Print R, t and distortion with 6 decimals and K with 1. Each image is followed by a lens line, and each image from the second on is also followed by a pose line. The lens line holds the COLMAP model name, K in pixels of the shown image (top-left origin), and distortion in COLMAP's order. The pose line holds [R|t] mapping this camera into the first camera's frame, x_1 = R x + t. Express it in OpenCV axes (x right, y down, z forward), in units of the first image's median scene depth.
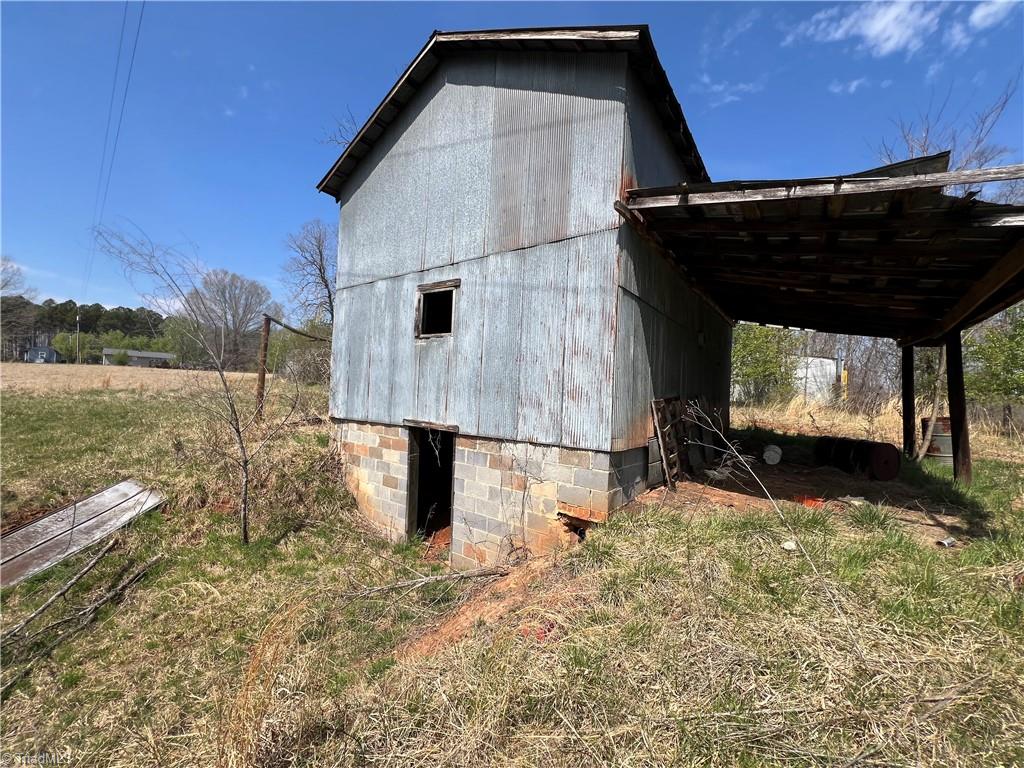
lens RADIAL K [[411.6, 0, 511.1], [0, 411.6, 387.2], [0, 0, 1]] dist [-0.002095, -0.000044]
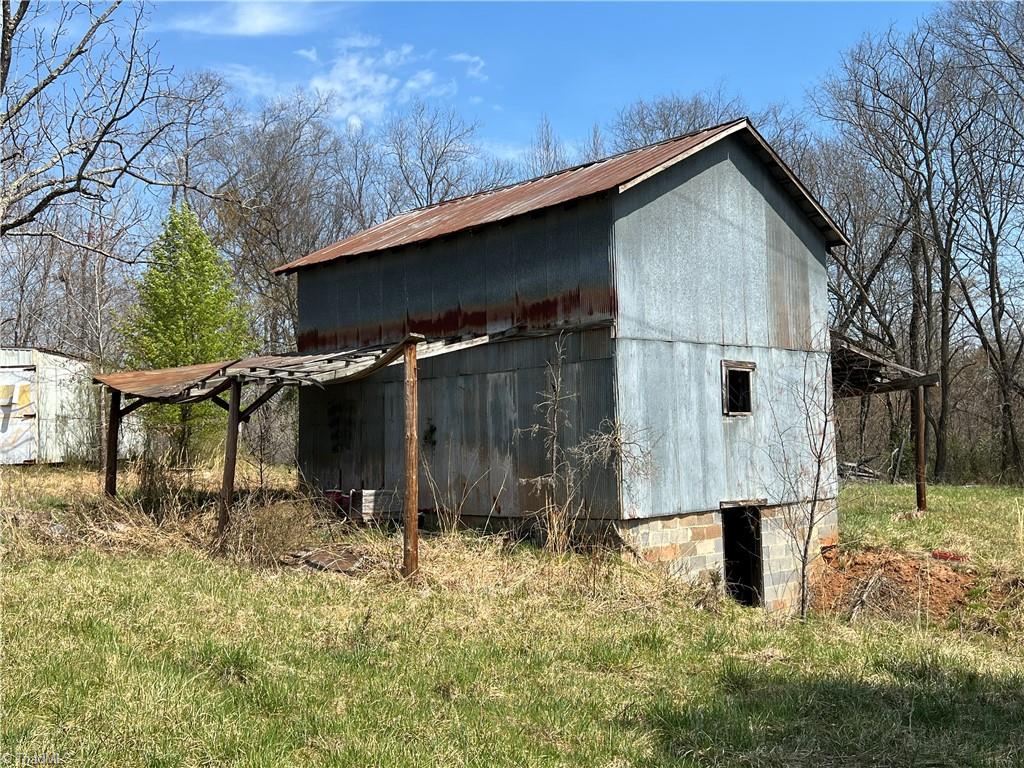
lens RADIAL K [[1032.3, 0, 511.7], [0, 1032.3, 382.5], [0, 0, 1]] dist [0.139347, 0.000000]
pose [[0.156214, 0.000018, 0.987723, -2.727510], [0.005125, 0.999987, -0.000829, -0.198658], [-0.987710, 0.005192, 0.156212, 1.125635]]
